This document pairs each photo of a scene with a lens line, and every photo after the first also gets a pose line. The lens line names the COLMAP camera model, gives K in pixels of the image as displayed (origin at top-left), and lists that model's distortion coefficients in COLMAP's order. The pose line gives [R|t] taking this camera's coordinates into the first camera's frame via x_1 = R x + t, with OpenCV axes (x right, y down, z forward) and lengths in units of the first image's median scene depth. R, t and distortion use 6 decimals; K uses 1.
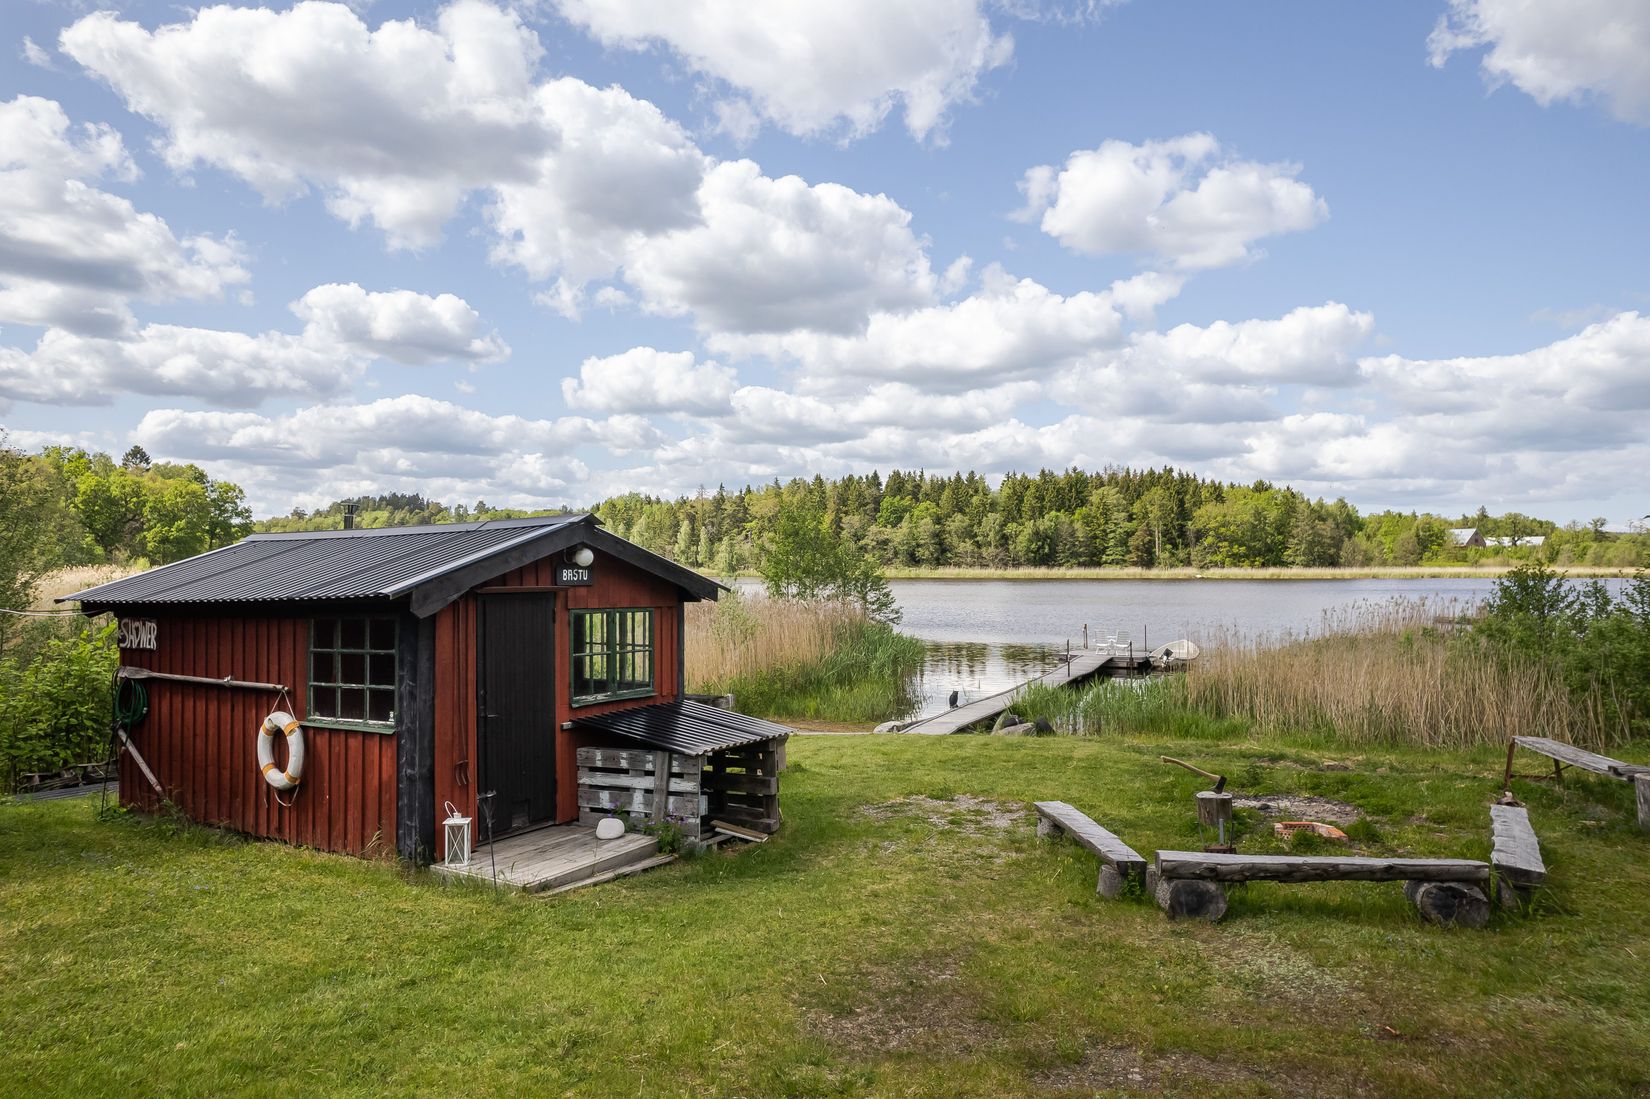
lens RADIAL K [[1089.9, 0, 823.7], [0, 1089.9, 527.0], [0, 0, 1]] dist [-0.069835, 0.088366]
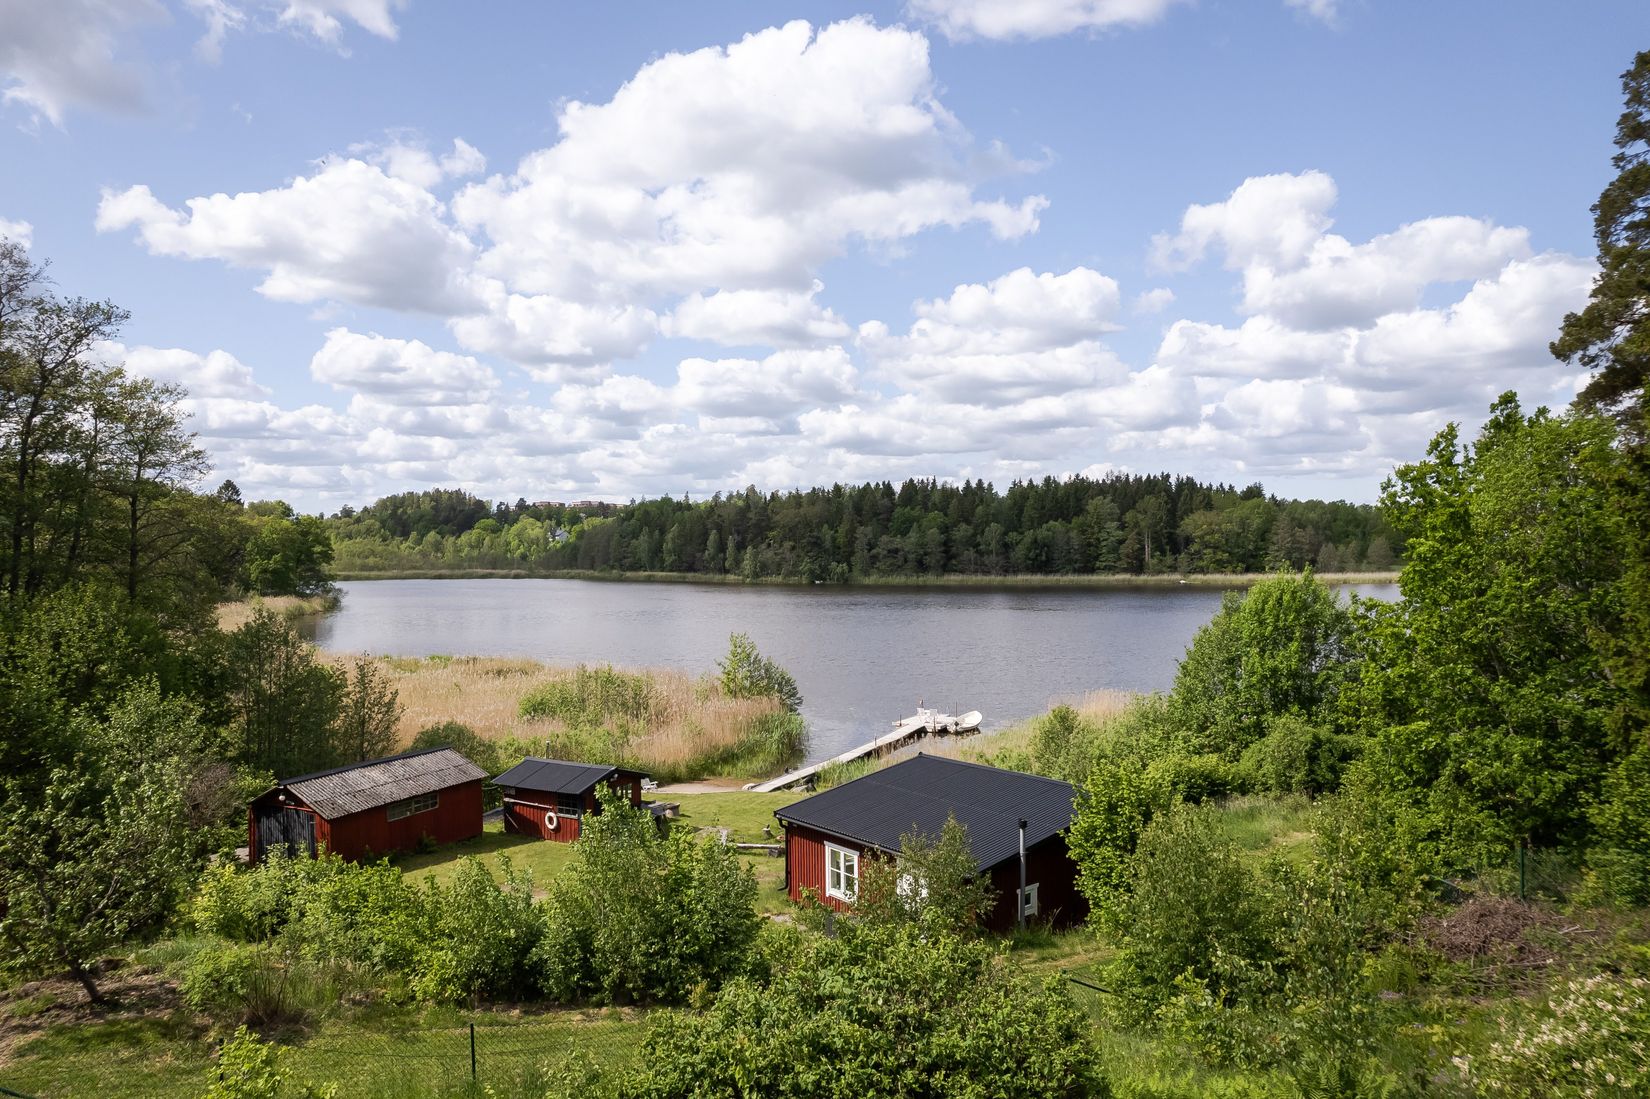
lens RADIAL K [[1108.2, 0, 823.7], [0, 1108.2, 515.3], [0, 0, 1]] dist [-0.005196, -0.114129]
pose [[0.999273, -0.012078, -0.036156, 0.025846], [0.012453, 0.999871, 0.010166, -0.034773], [0.036029, -0.010608, 0.999294, -0.112351]]
